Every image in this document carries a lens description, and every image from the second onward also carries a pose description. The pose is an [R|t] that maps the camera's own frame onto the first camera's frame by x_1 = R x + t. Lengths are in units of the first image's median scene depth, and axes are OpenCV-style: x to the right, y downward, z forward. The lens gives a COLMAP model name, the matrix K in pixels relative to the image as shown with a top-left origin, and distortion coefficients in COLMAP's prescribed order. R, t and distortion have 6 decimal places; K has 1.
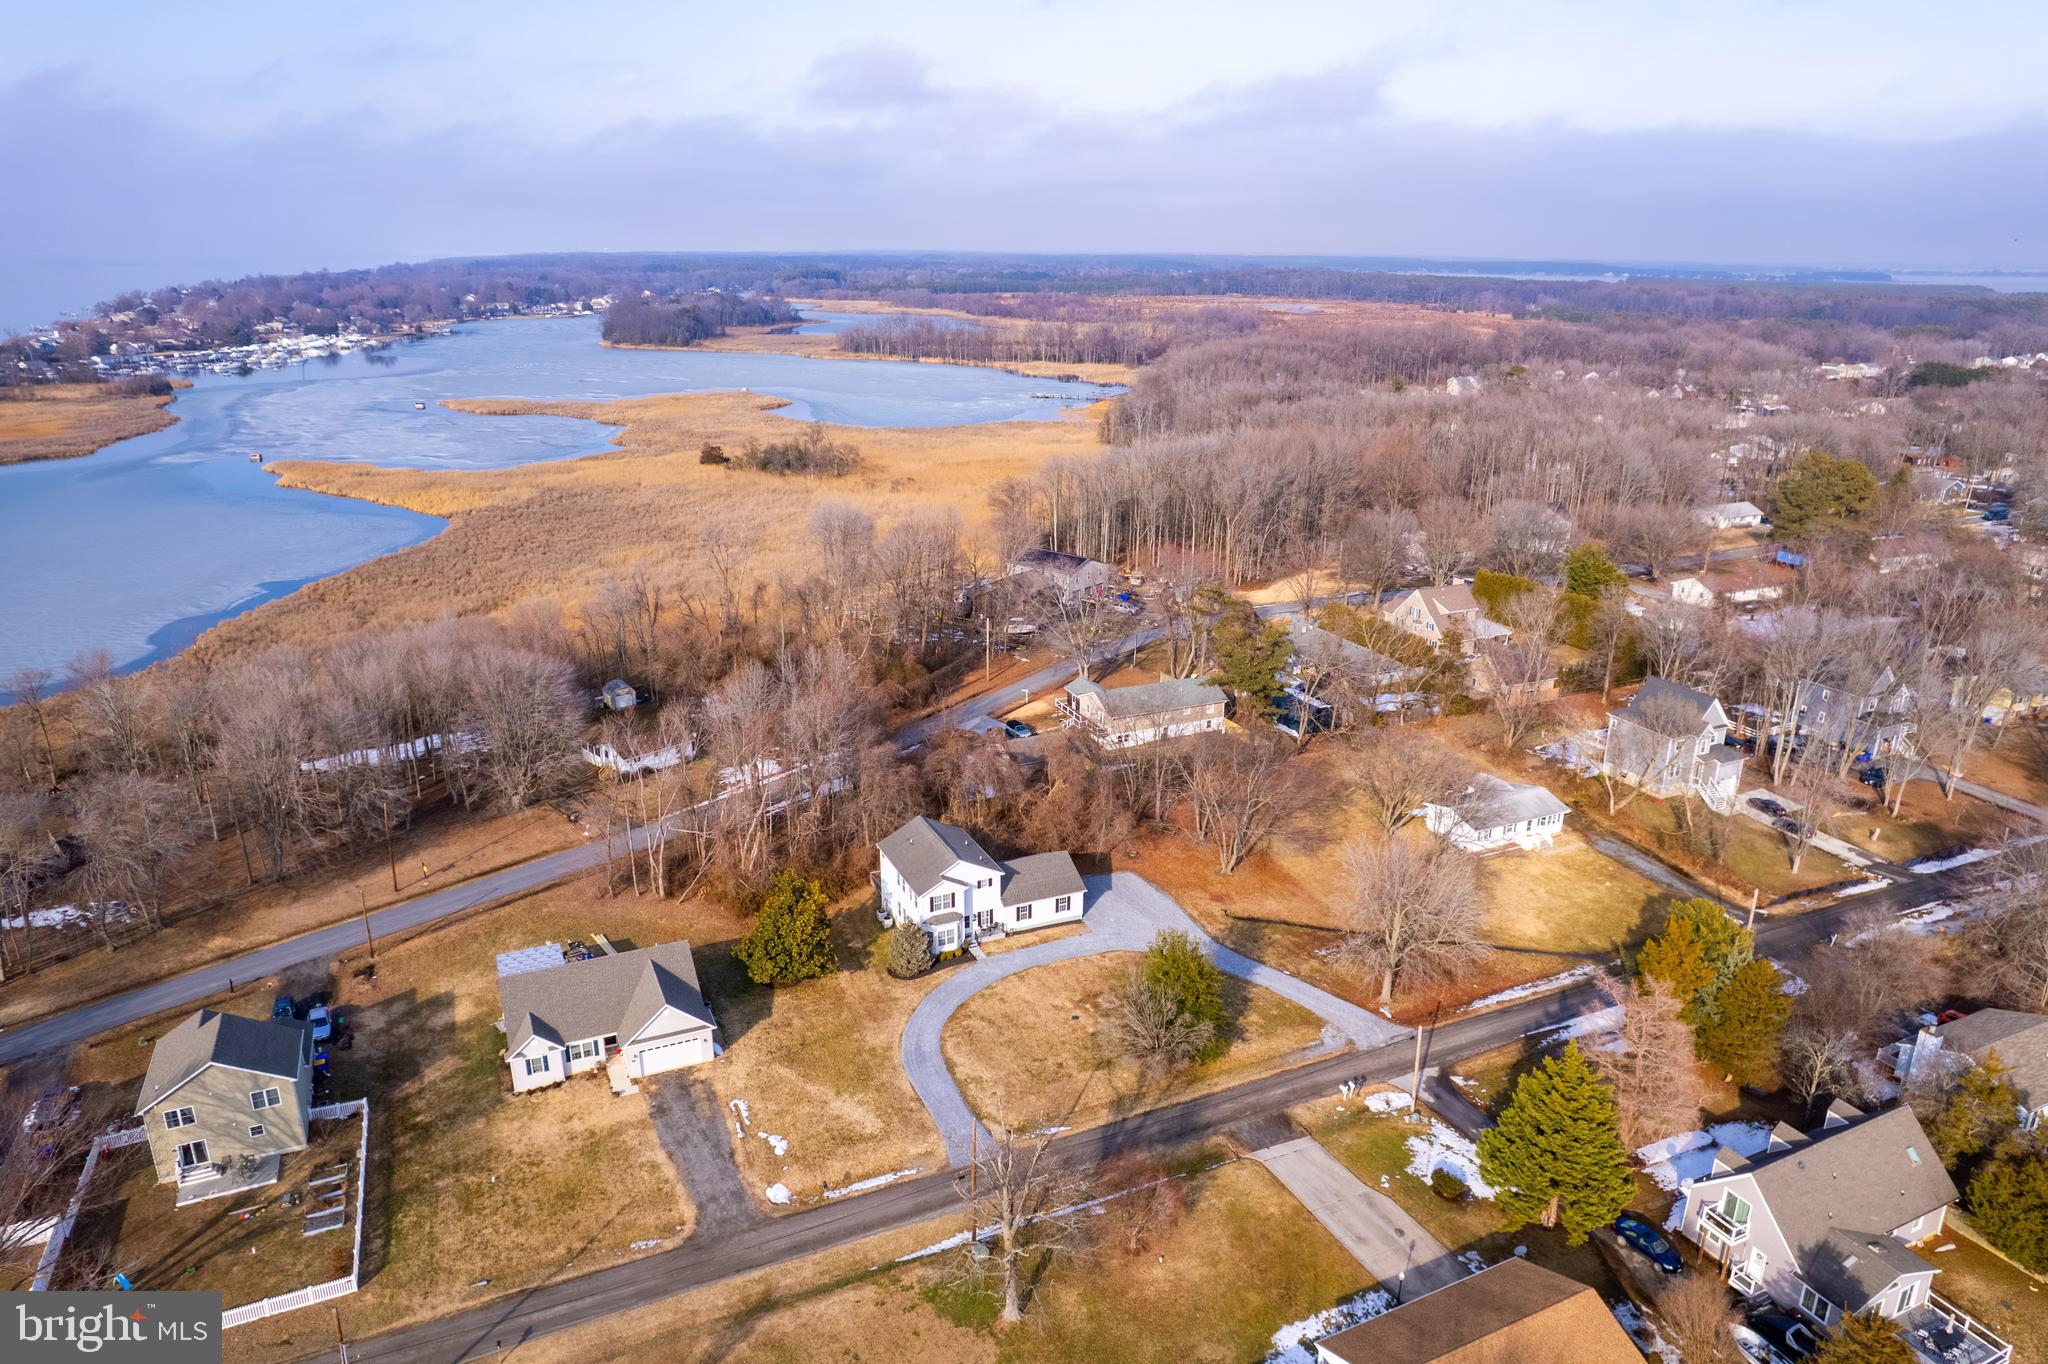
lens RADIAL K [[1318.5, 0, 1027.6], [0, 1318.5, 686.9], [0, 0, 1]] dist [-0.055454, 0.033470]
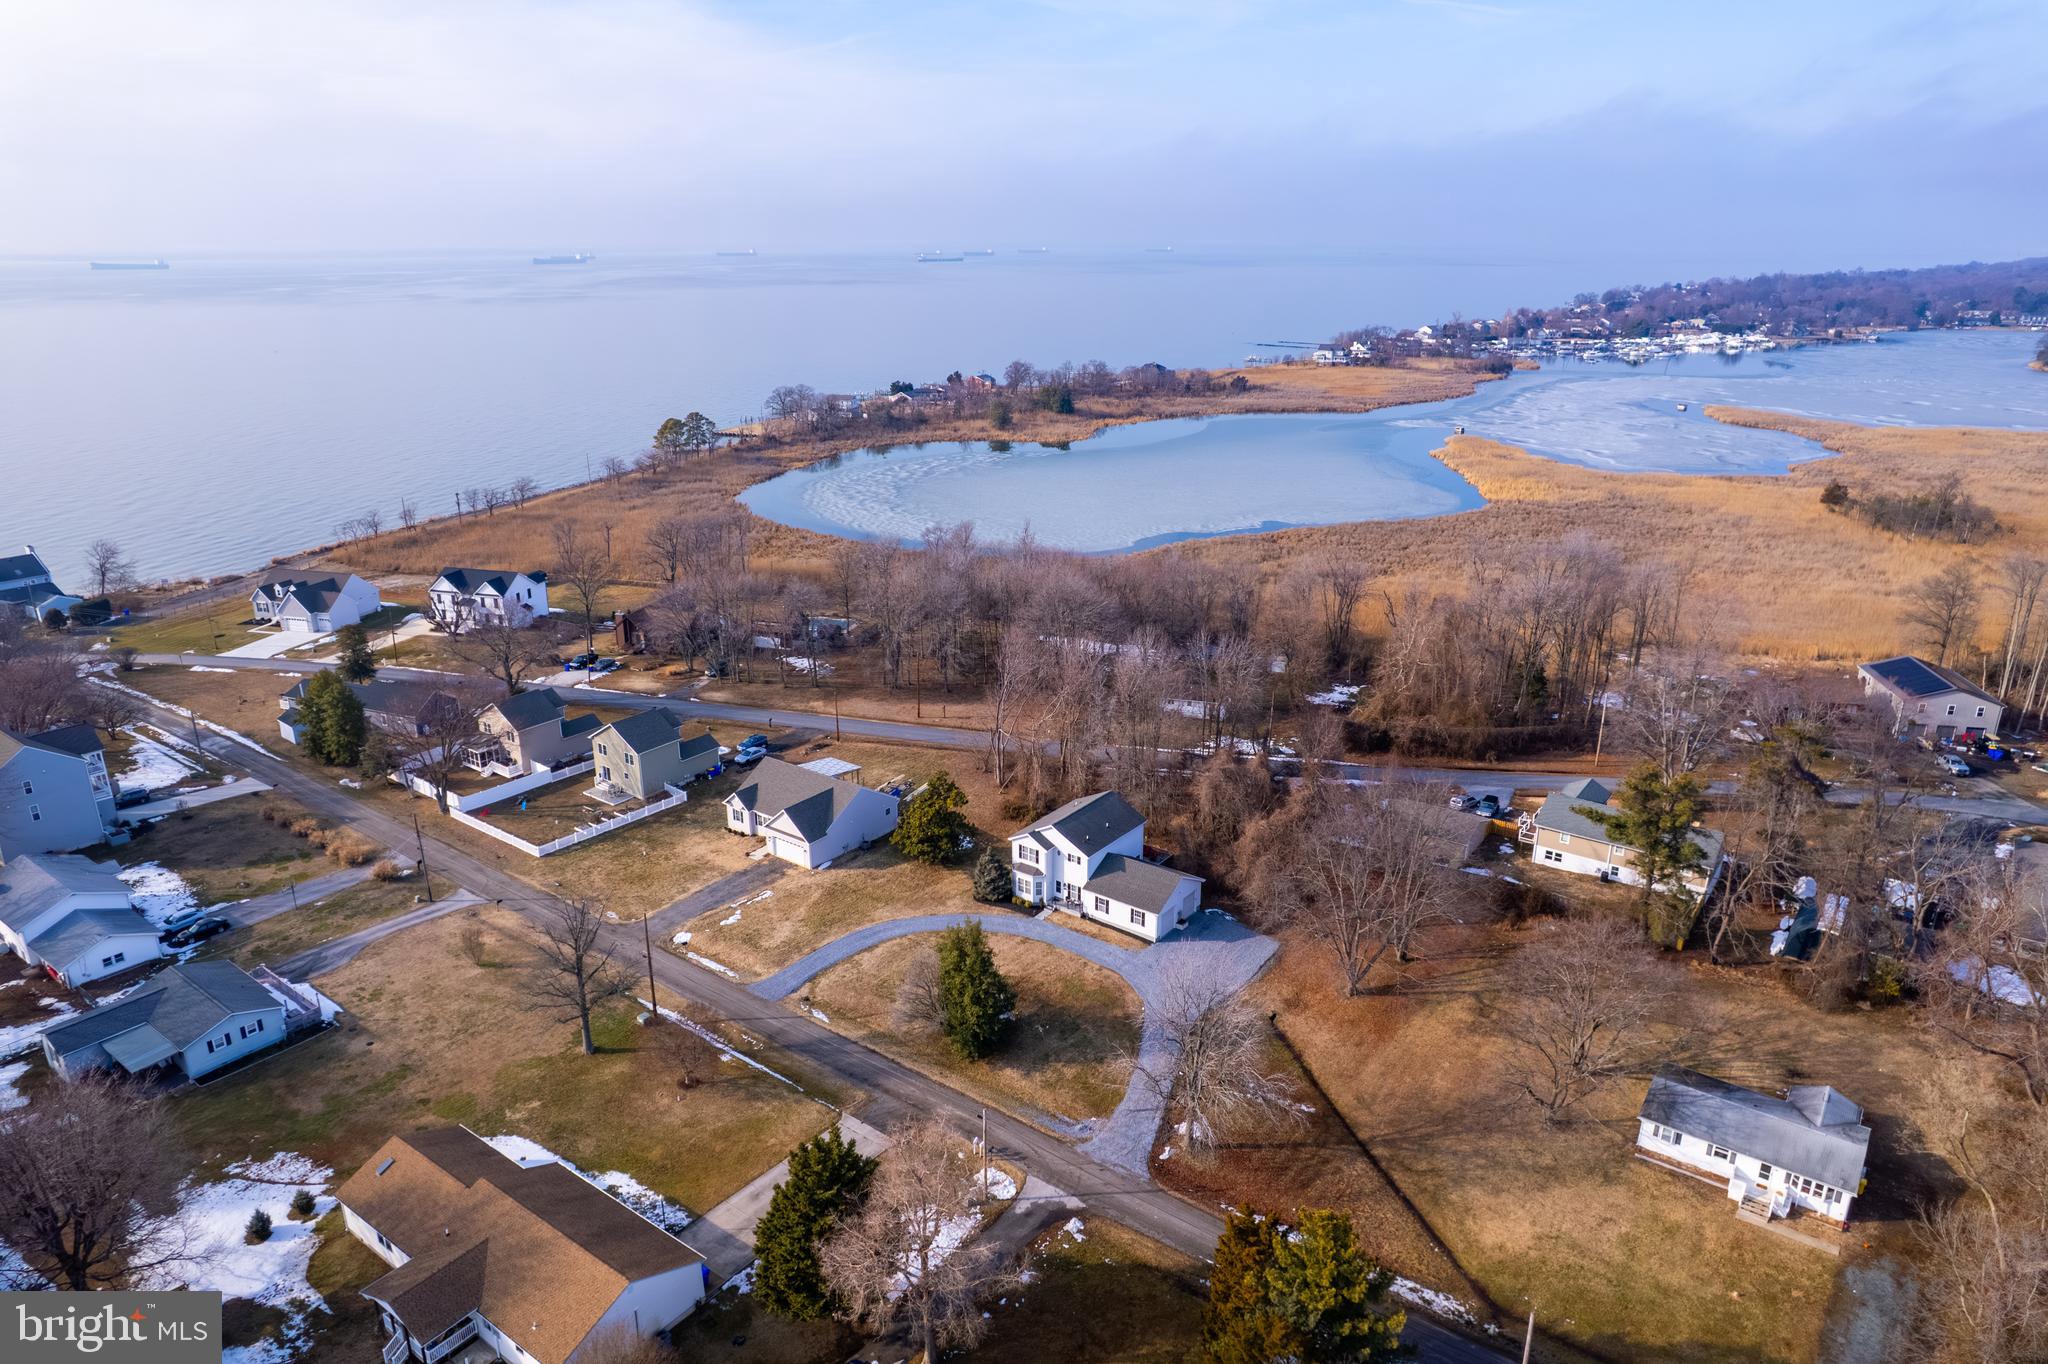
lens RADIAL K [[1318.5, 0, 1022.9], [0, 1318.5, 673.4], [0, 0, 1]] dist [-0.055454, 0.033470]
pose [[0.475890, 0.271459, -0.836563, 0.806104], [-0.278021, 0.948833, 0.149734, -0.141313], [0.834406, 0.161325, 0.527012, 0.393436]]
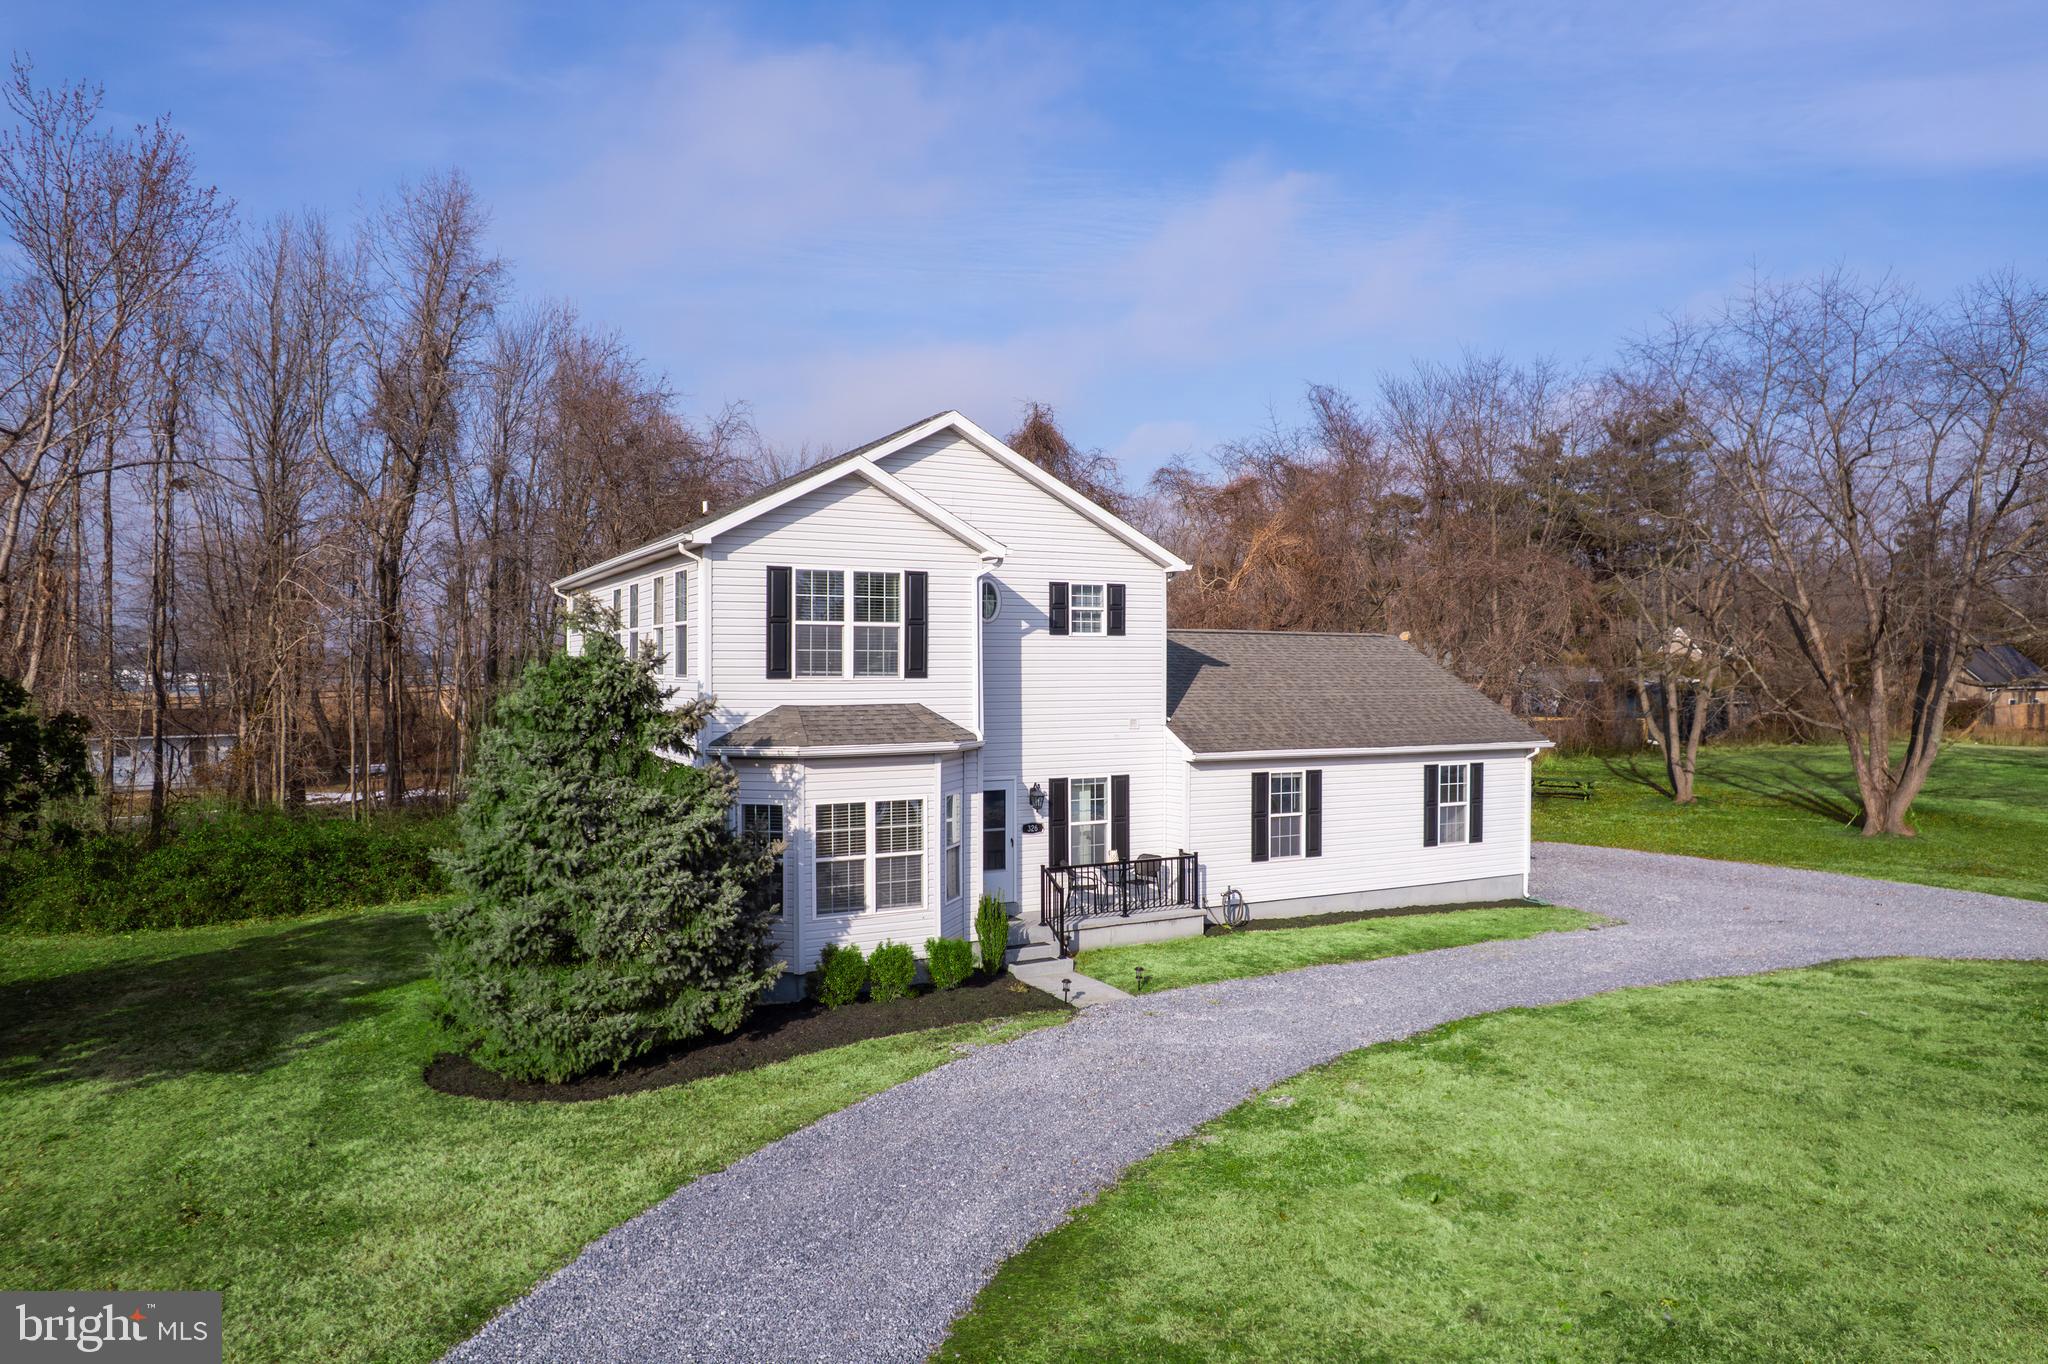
lens RADIAL K [[1318.5, 0, 1018.7], [0, 1318.5, 677.6], [0, 0, 1]] dist [-0.055454, 0.033470]
pose [[0.998427, 0.003254, 0.055977, -0.053231], [0.013986, 0.952310, -0.304811, 0.217108], [-0.054300, 0.305114, 0.950766, 0.848949]]
